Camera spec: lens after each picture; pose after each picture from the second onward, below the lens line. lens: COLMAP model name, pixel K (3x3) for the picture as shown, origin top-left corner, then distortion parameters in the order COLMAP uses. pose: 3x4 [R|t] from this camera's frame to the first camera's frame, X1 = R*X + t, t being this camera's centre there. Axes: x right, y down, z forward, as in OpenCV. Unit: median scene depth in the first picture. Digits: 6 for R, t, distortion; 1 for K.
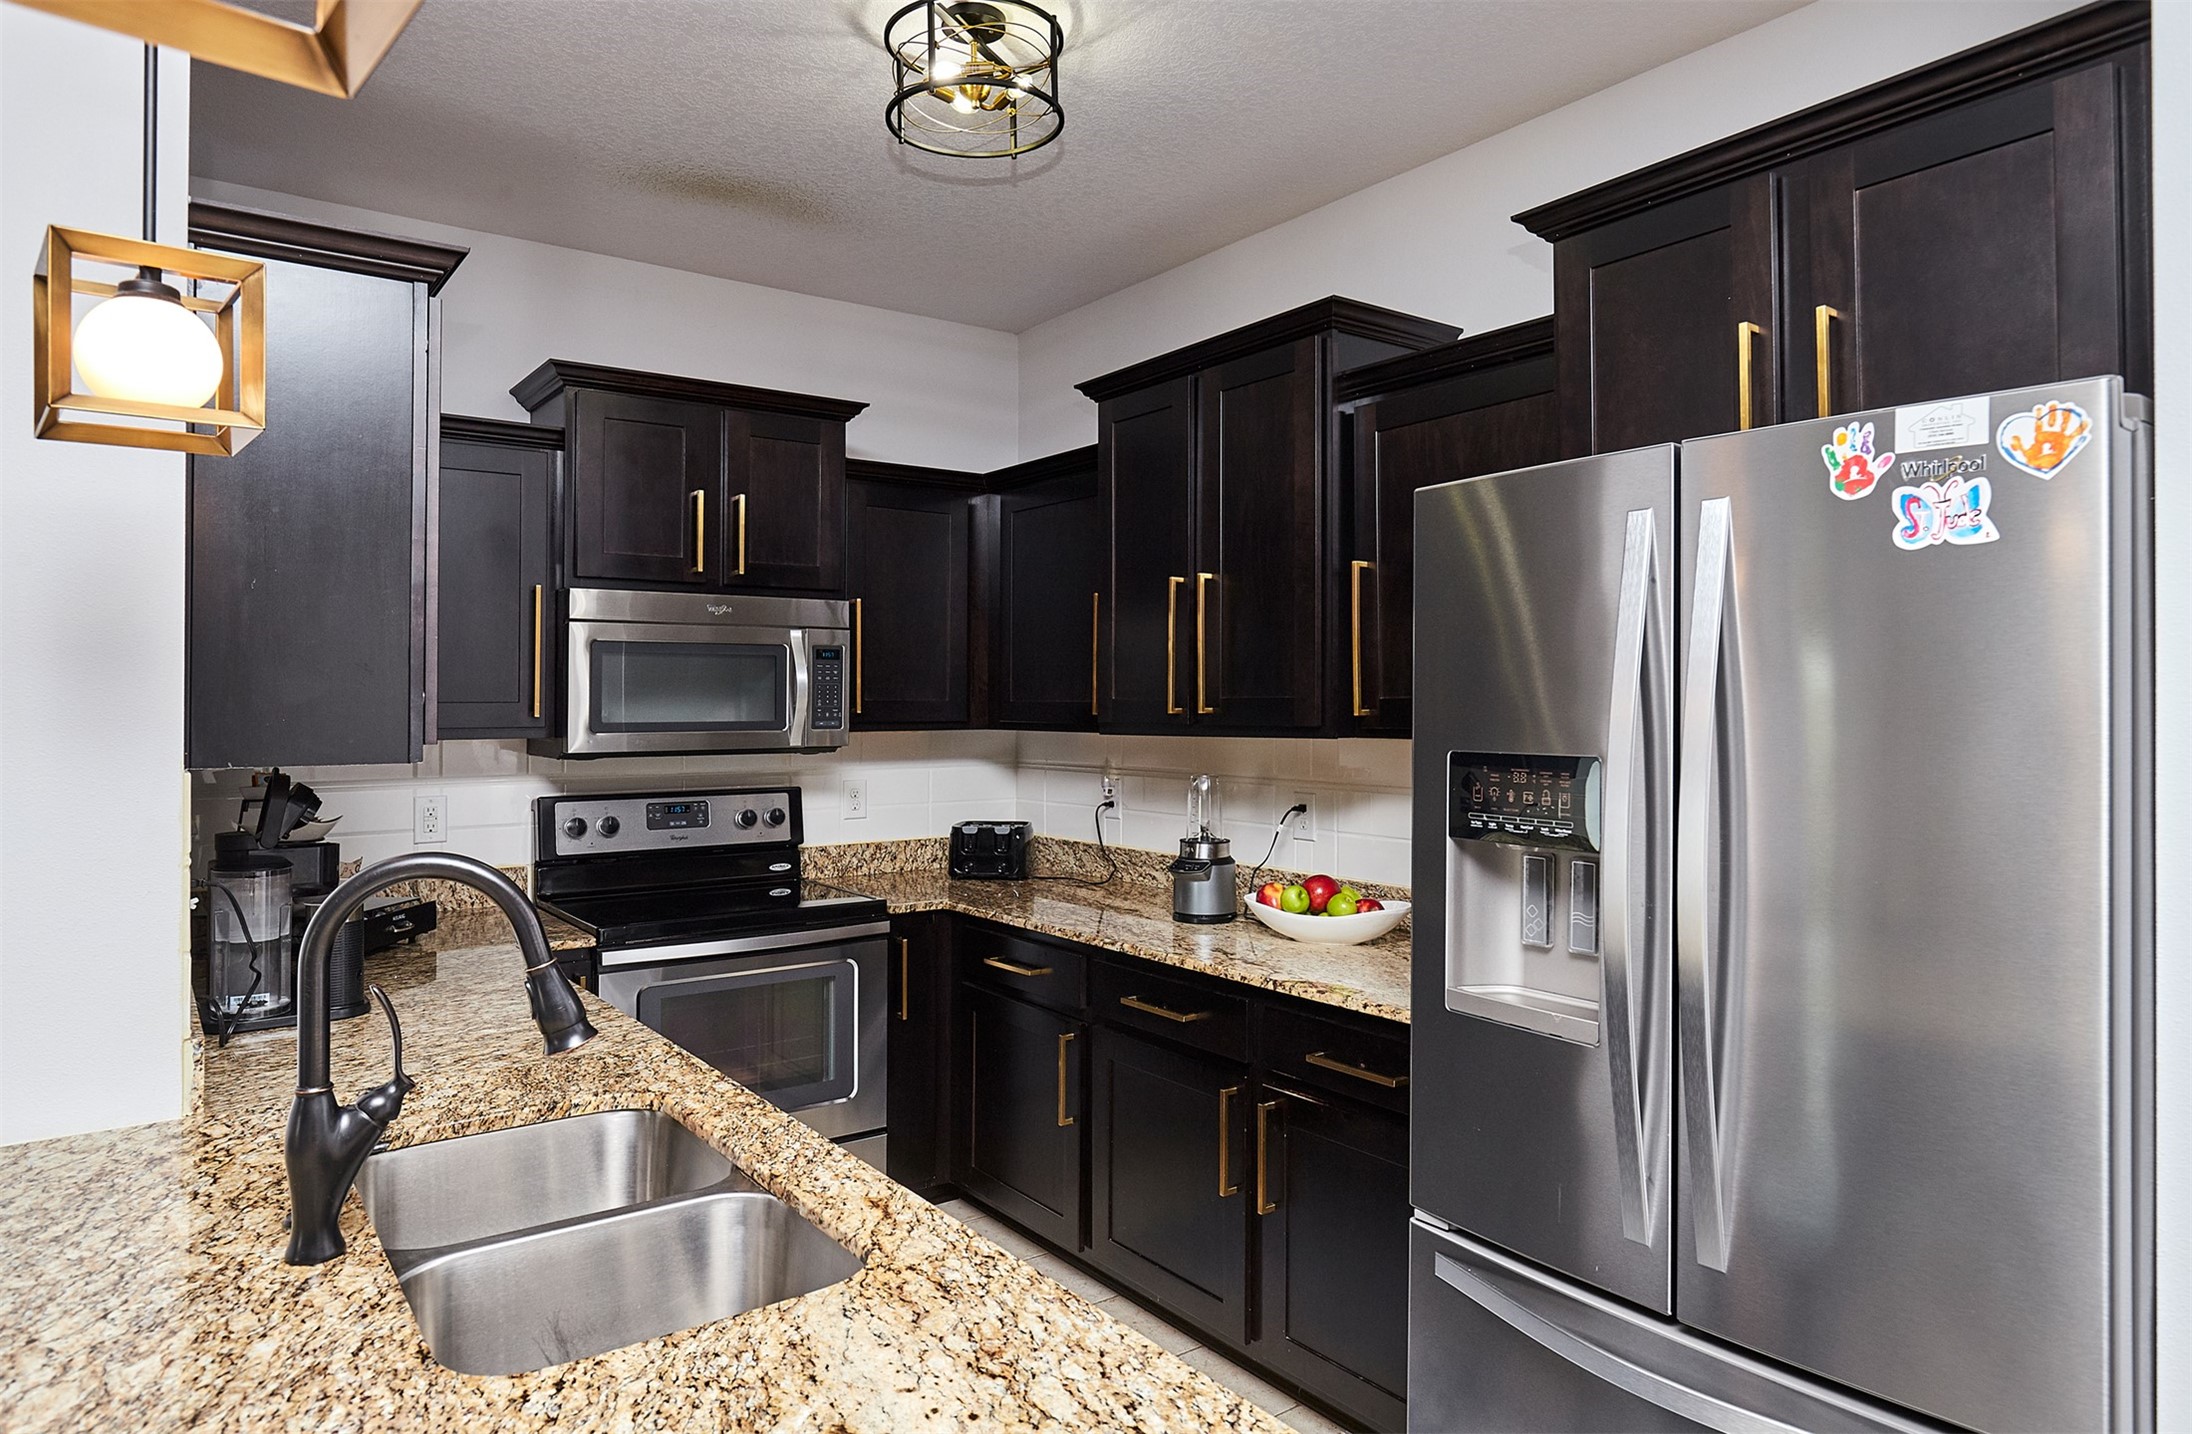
lens RADIAL K [[1303.4, 0, 1085.0], [0, 1303.4, 644.1], [0, 0, 1]] dist [0.001149, -0.000338]
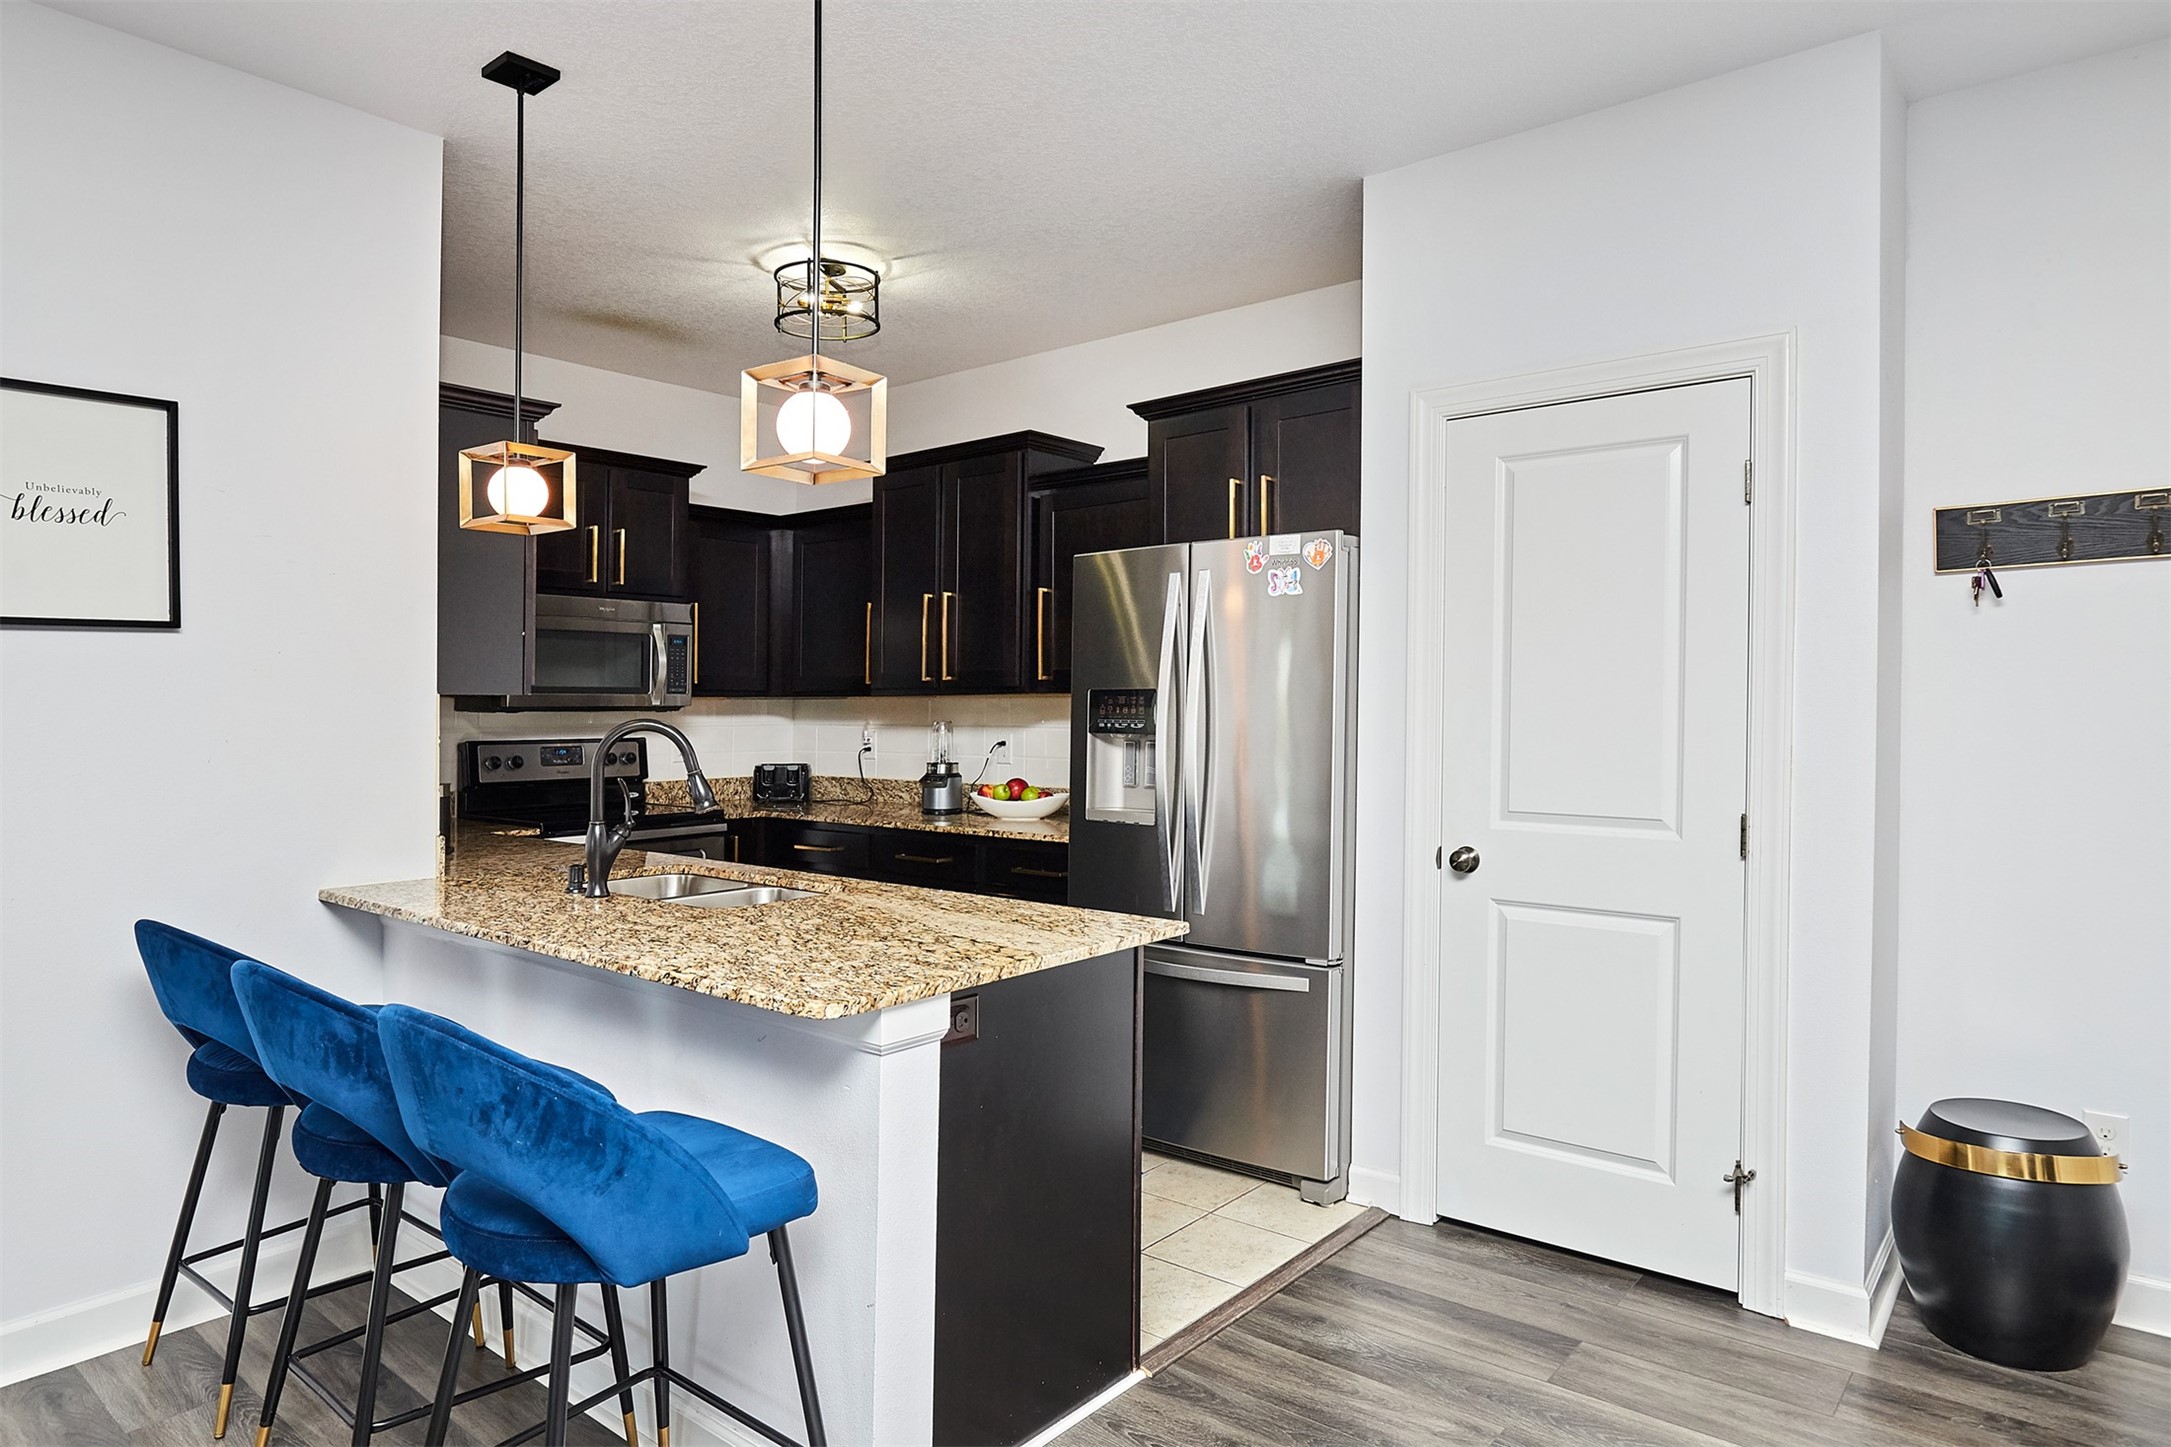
lens RADIAL K [[1271.3, 0, 1085.5], [0, 1271.3, 723.5], [0, 0, 1]] dist [-0.010311, -0.000330]
pose [[0.967821, -0.001308, 0.251637, -0.133735], [-0.013051, 0.998380, 0.055383, 0.016924], [-0.251302, -0.056885, 0.966236, -0.546693]]
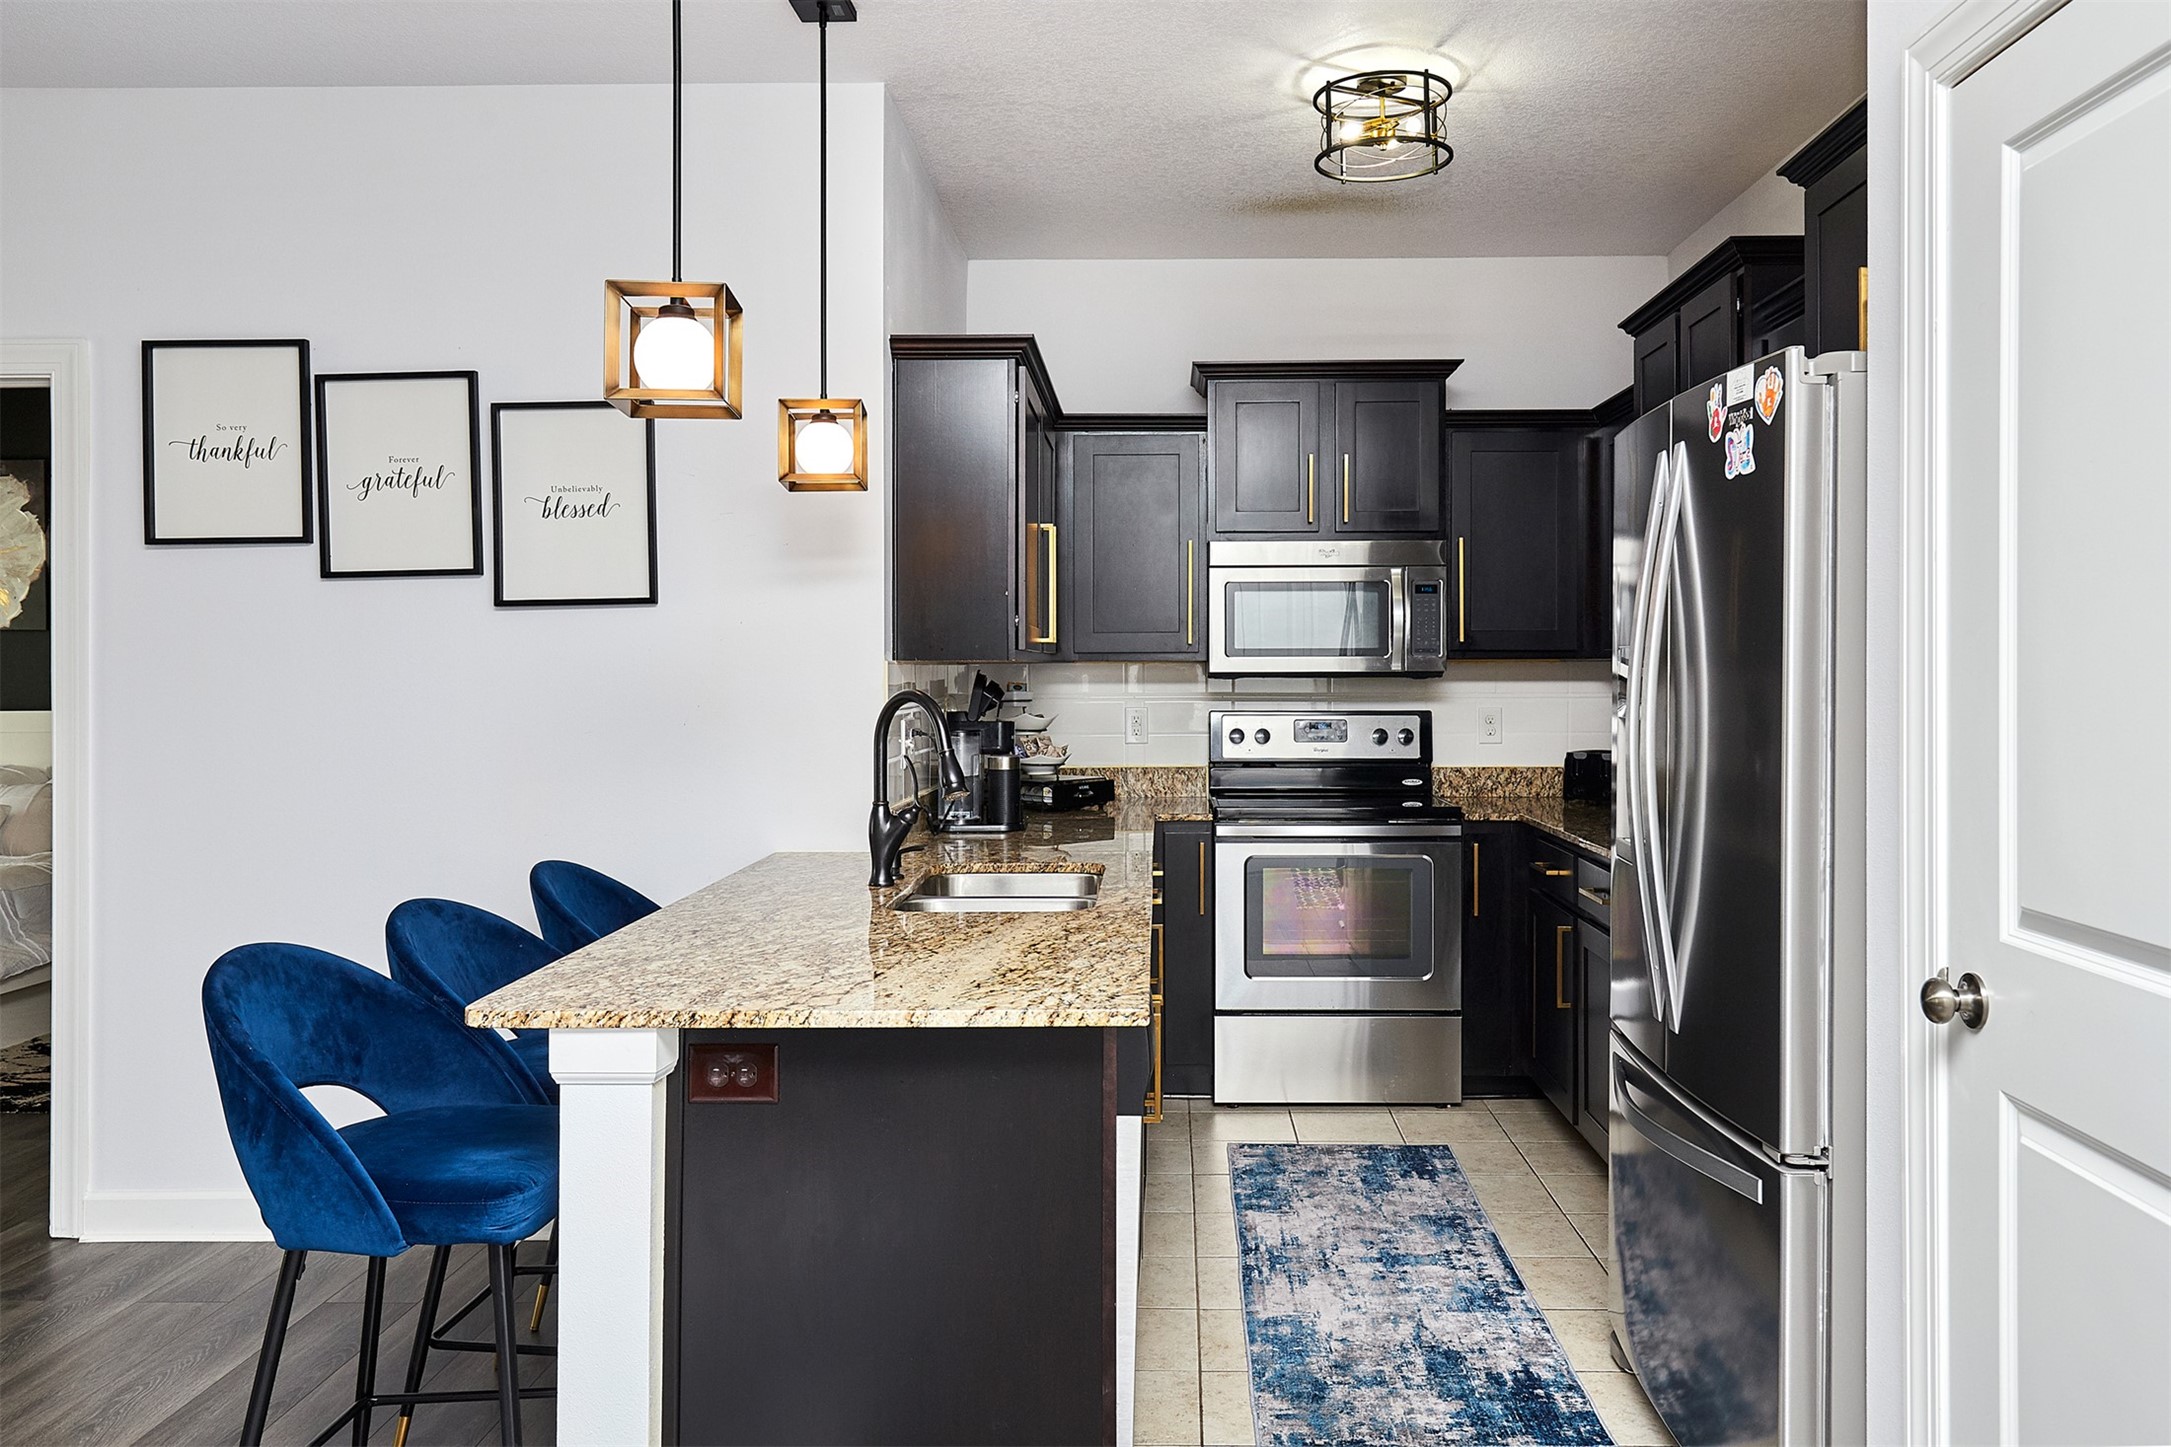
lens RADIAL K [[1646.3, 0, 1116.1], [0, 1646.3, 654.5], [0, 0, 1]] dist [0.005904, 0.001815]
pose [[0.796192, -0.002745, -0.605038, 0.527575], [0.025194, 0.999273, 0.028620, 0.020049], [0.604519, -0.038031, 0.795682, -0.337655]]
